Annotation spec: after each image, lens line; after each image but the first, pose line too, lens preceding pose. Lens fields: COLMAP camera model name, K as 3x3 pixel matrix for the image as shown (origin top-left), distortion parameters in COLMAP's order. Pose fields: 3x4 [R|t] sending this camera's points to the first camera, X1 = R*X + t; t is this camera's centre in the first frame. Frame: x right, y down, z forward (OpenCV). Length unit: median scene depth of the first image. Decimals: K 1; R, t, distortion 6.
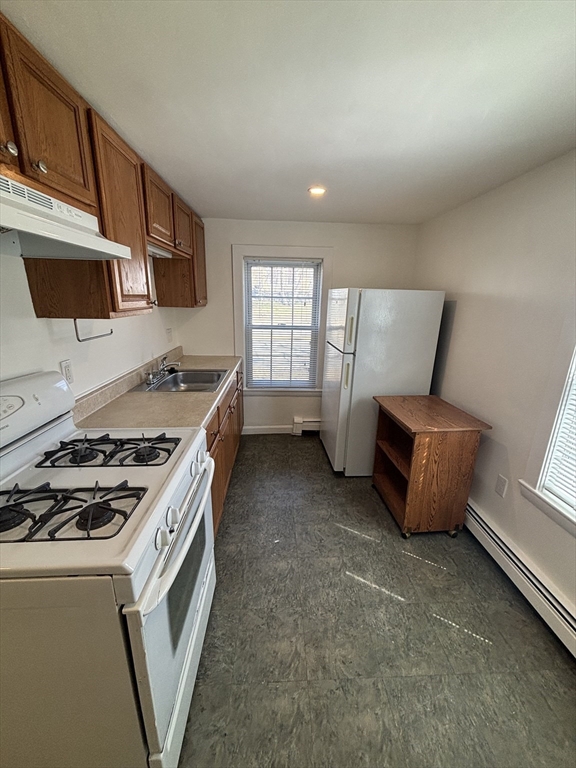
lens RADIAL K [[309.4, 0, 291.3], [0, 309.4, 384.3], [0, 0, 1]] dist [-0.002544, -0.000432]
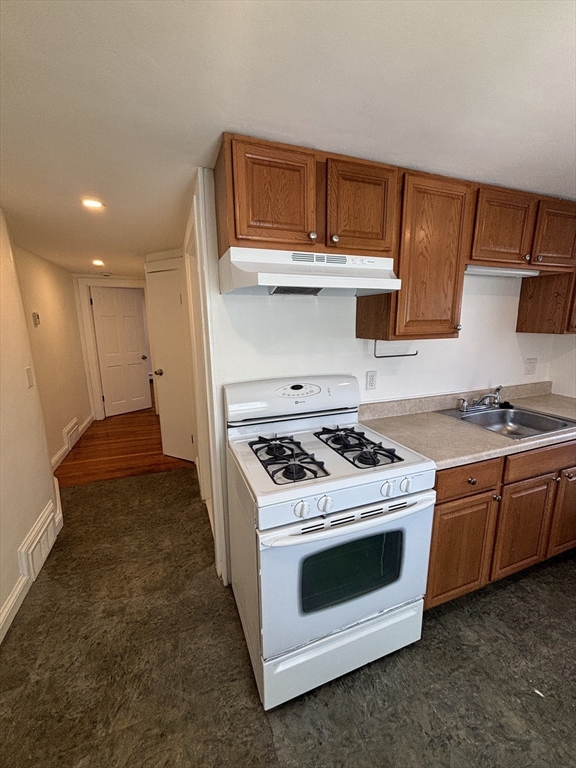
lens RADIAL K [[309.4, 0, 289.6], [0, 309.4, 384.8], [0, 0, 1]] dist [-0.002544, -0.000432]
pose [[0.308450, 0.166101, -0.936627, 0.371322], [-0.241900, 0.965964, 0.091642, -0.055031], [0.919969, 0.198303, 0.338131, 0.241071]]
